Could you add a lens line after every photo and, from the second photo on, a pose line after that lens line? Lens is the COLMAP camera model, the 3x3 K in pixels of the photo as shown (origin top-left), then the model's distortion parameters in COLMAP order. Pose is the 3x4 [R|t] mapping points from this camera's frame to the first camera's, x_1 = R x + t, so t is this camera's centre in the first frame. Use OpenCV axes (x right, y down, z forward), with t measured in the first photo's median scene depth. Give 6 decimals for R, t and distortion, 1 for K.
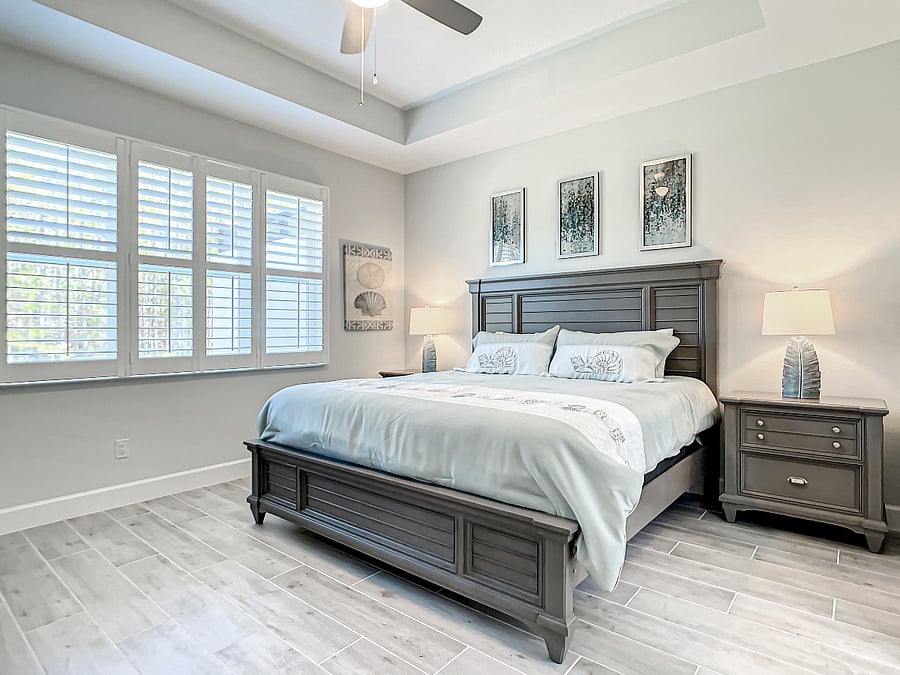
lens RADIAL K [[499.6, 0, 451.9], [0, 499.6, 325.9], [0, 0, 1]] dist [-0.031849, -0.000542]
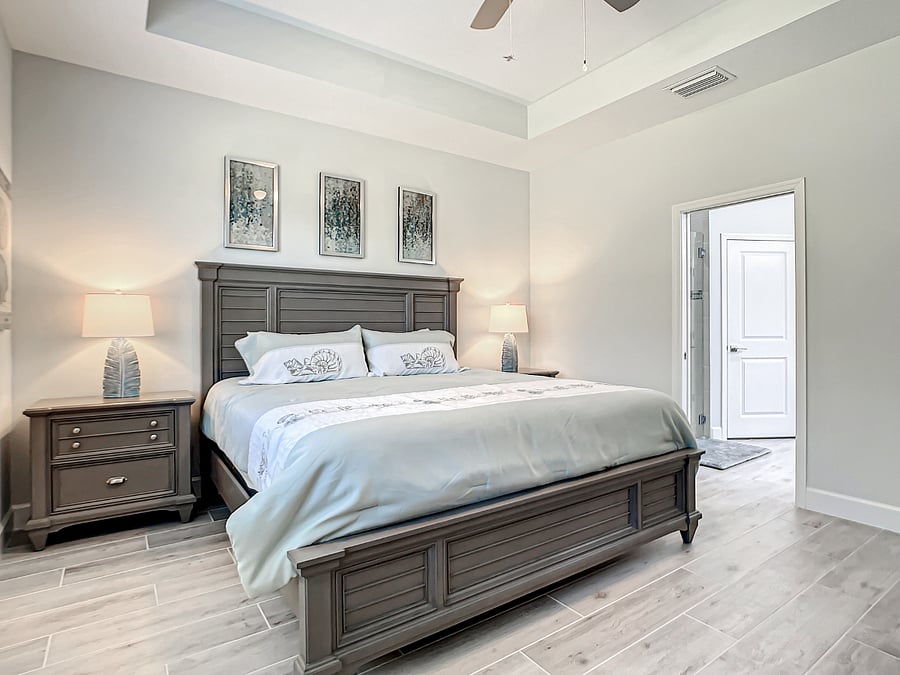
lens RADIAL K [[475.6, 0, 469.4], [0, 475.6, 314.7], [0, 0, 1]] dist [-0.017415, -0.000350]
pose [[0.272956, 0.029184, 0.961584, -0.582162], [-0.002846, 0.999560, -0.029529, 0.005067], [-0.962022, 0.005324, 0.272919, 0.491703]]
